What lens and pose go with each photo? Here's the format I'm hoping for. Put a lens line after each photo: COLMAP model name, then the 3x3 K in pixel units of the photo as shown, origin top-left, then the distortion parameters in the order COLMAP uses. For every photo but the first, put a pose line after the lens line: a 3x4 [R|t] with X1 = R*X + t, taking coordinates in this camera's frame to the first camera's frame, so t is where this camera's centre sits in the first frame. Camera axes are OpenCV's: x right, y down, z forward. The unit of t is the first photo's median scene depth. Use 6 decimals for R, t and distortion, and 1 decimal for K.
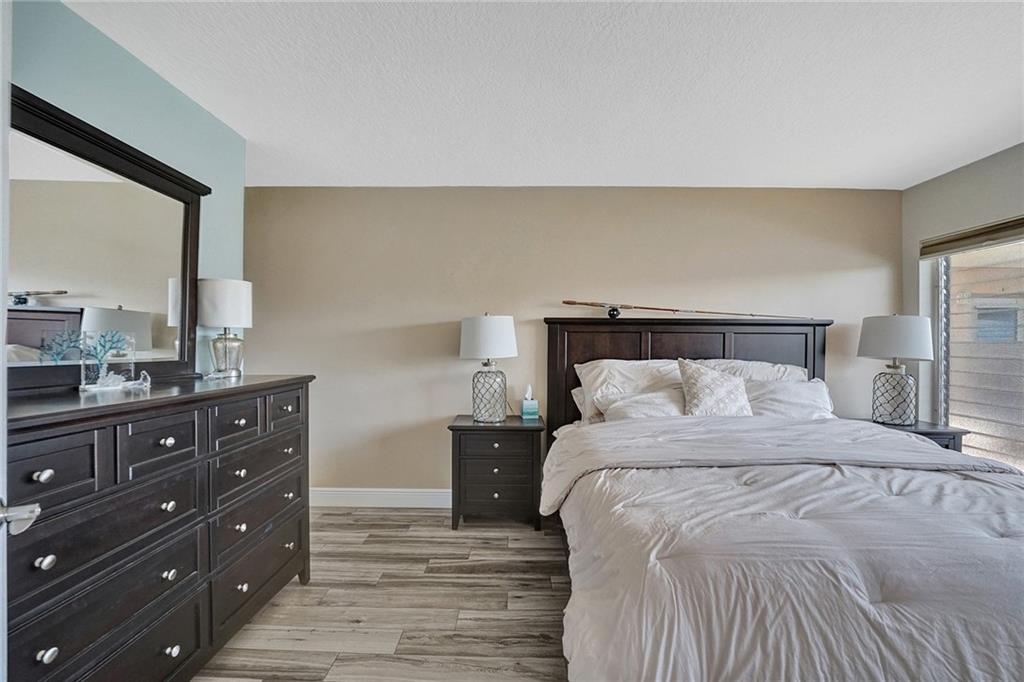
lens RADIAL K [[421.6, 0, 512.0], [0, 421.6, 338.8], [0, 0, 1]] dist [-0.022337, 0.001067]
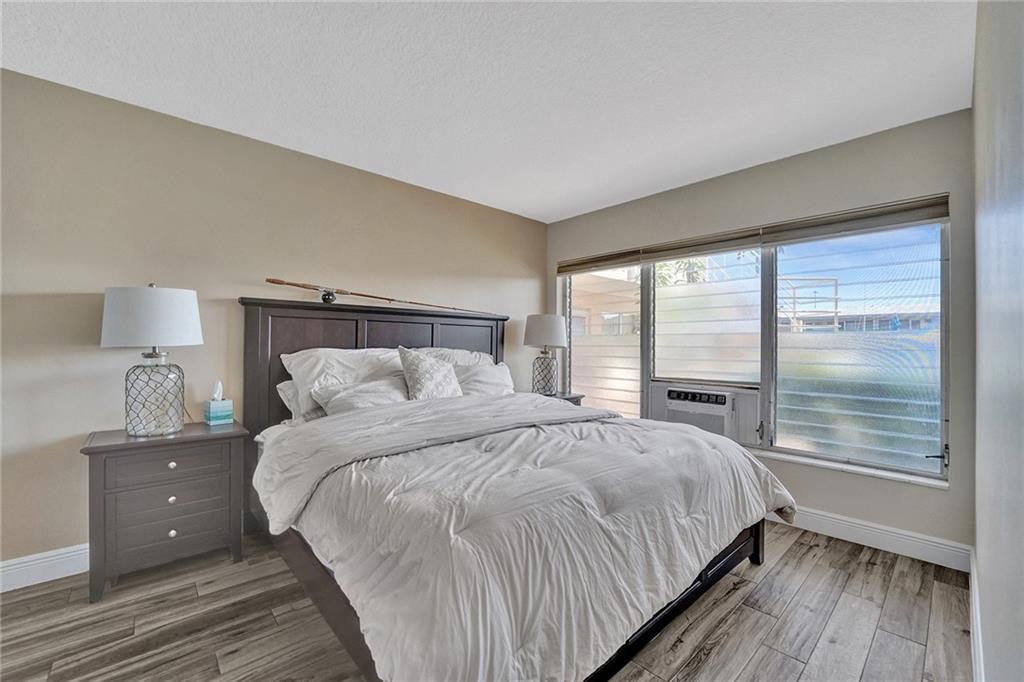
lens RADIAL K [[418.0, 0, 508.5], [0, 418.0, 339.6], [0, 0, 1]] dist [-0.028215, 0.003268]
pose [[0.737049, 0.009030, 0.675779, -0.093058], [-0.011686, 0.999932, -0.000615, 0.030320], [-0.675738, -0.007444, 0.737104, 0.086140]]
